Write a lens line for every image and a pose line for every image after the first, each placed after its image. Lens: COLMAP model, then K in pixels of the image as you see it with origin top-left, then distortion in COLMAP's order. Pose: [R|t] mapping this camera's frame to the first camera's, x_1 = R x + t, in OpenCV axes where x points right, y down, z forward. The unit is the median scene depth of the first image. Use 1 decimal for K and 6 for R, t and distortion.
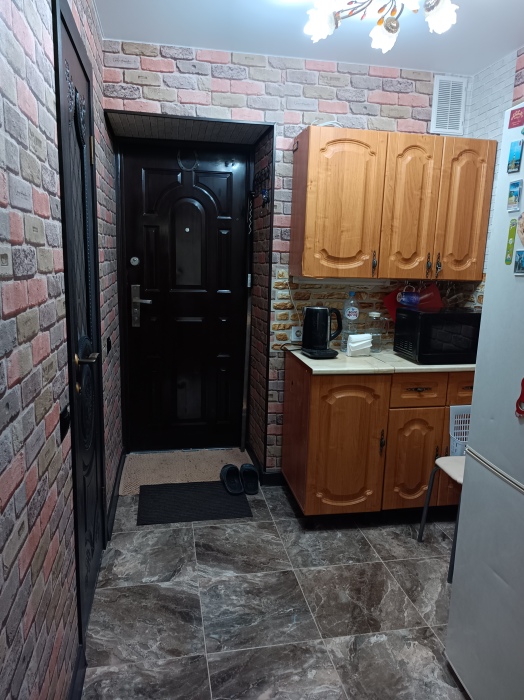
lens RADIAL K [[501.3, 0, 260.8], [0, 501.3, 353.7], [0, 0, 1]] dist [0.040018, -0.043055]
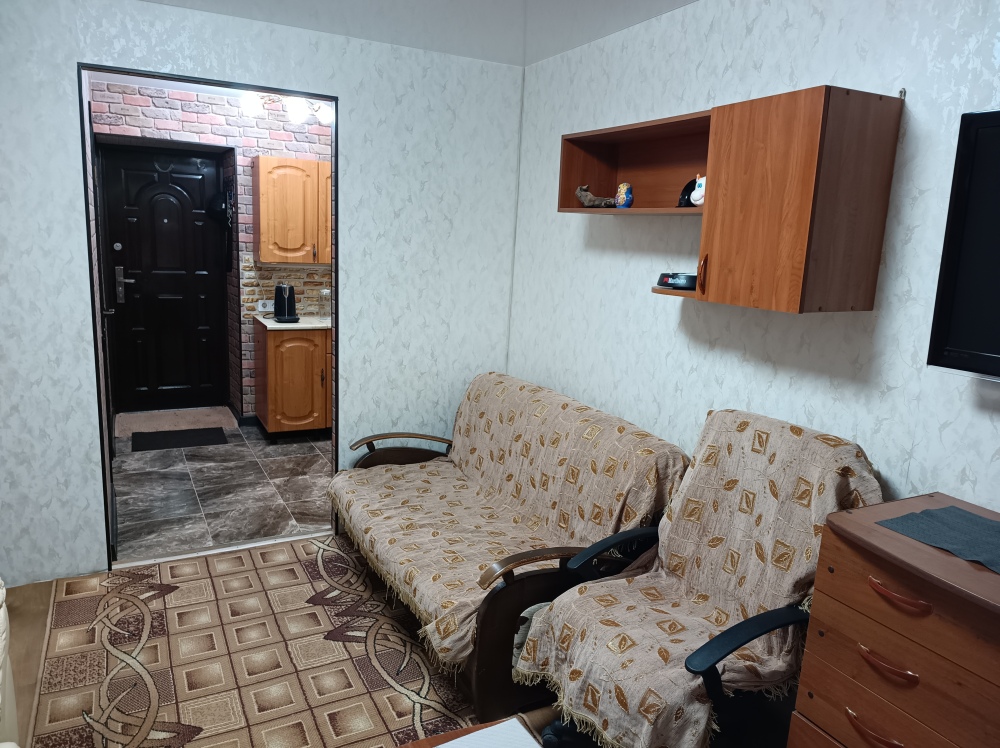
lens RADIAL K [[716.2, 0, 501.6], [0, 716.2, 376.4], [0, 0, 1]] dist [0.040018, -0.043055]
pose [[0.955414, -0.039455, 0.292622, 0.124421], [0.034906, 0.999175, 0.020753, 0.141981], [-0.293200, -0.009614, 0.956003, -1.081533]]
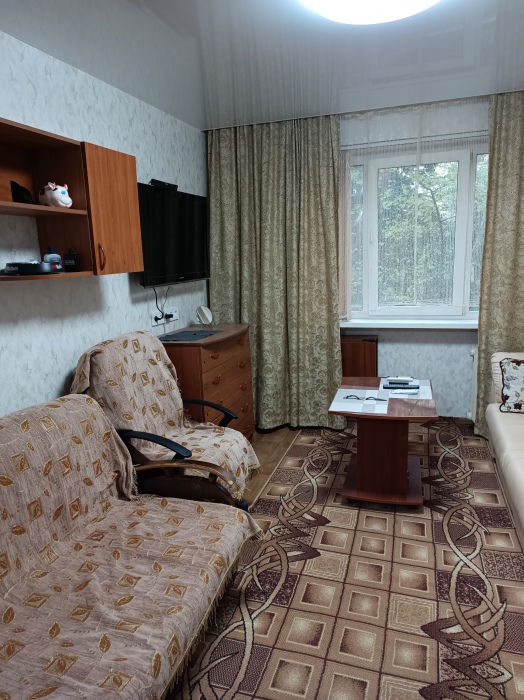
lens RADIAL K [[501.3, 0, 260.8], [0, 501.3, 349.5], [0, 0, 1]] dist [0.040018, -0.043055]
pose [[-0.883292, -0.082754, 0.461461, -0.158746], [0.101141, 0.927484, 0.359923, -0.187736], [-0.457783, 0.364590, -0.810869, 0.816723]]
